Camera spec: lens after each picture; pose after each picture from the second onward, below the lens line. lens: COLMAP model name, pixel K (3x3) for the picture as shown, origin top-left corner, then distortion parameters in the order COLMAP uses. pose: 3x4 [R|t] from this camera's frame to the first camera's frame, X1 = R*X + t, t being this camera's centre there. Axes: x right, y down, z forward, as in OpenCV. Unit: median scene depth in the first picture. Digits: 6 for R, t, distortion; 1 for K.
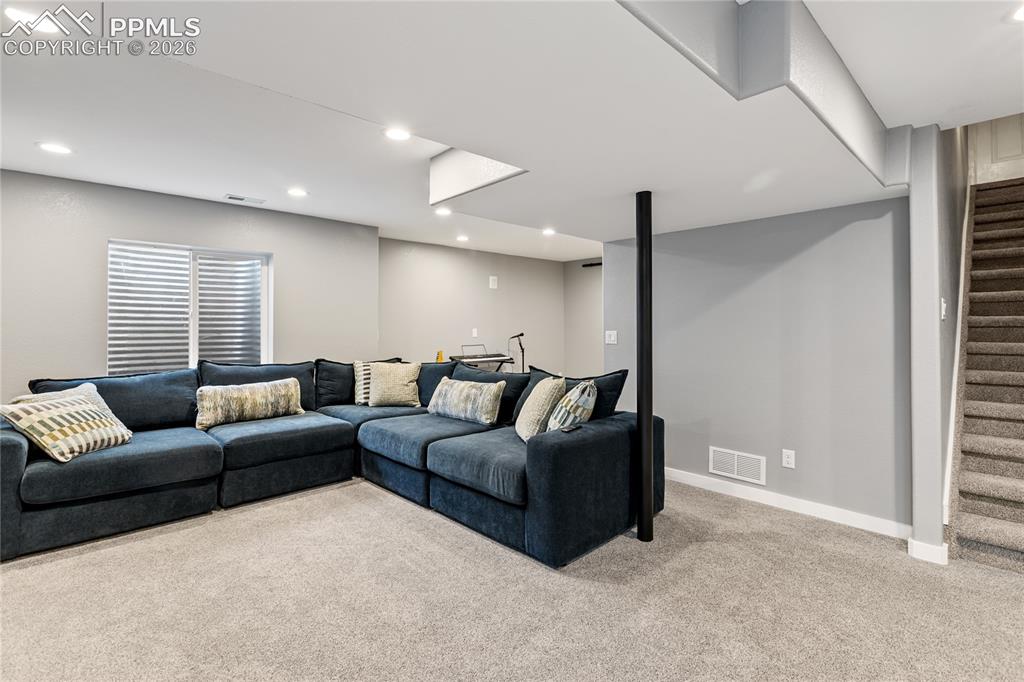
lens RADIAL K [[468.3, 0, 510.5], [0, 468.3, 321.9], [0, 0, 1]] dist [0.001767, 0.000002]
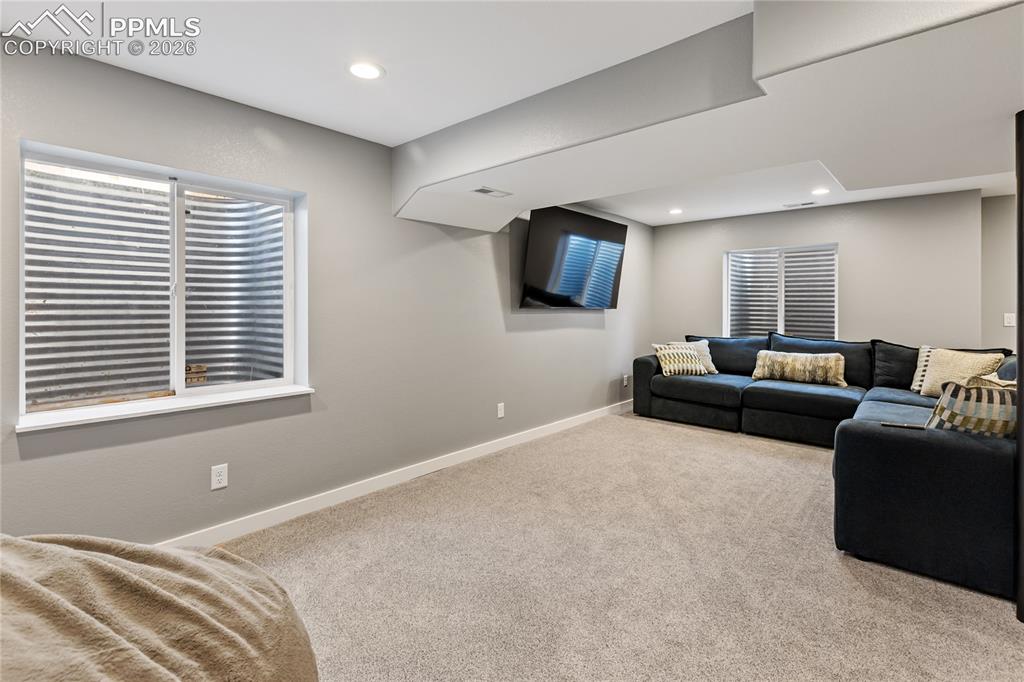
lens RADIAL K [[468.3, 0, 510.5], [0, 468.3, 321.9], [0, 0, 1]] dist [0.001767, 0.000002]
pose [[0.088215, 0.038377, -0.995362, 0.630285], [0.000558, 0.999256, 0.038576, 0.000953], [0.996101, -0.003958, 0.088128, 0.135874]]
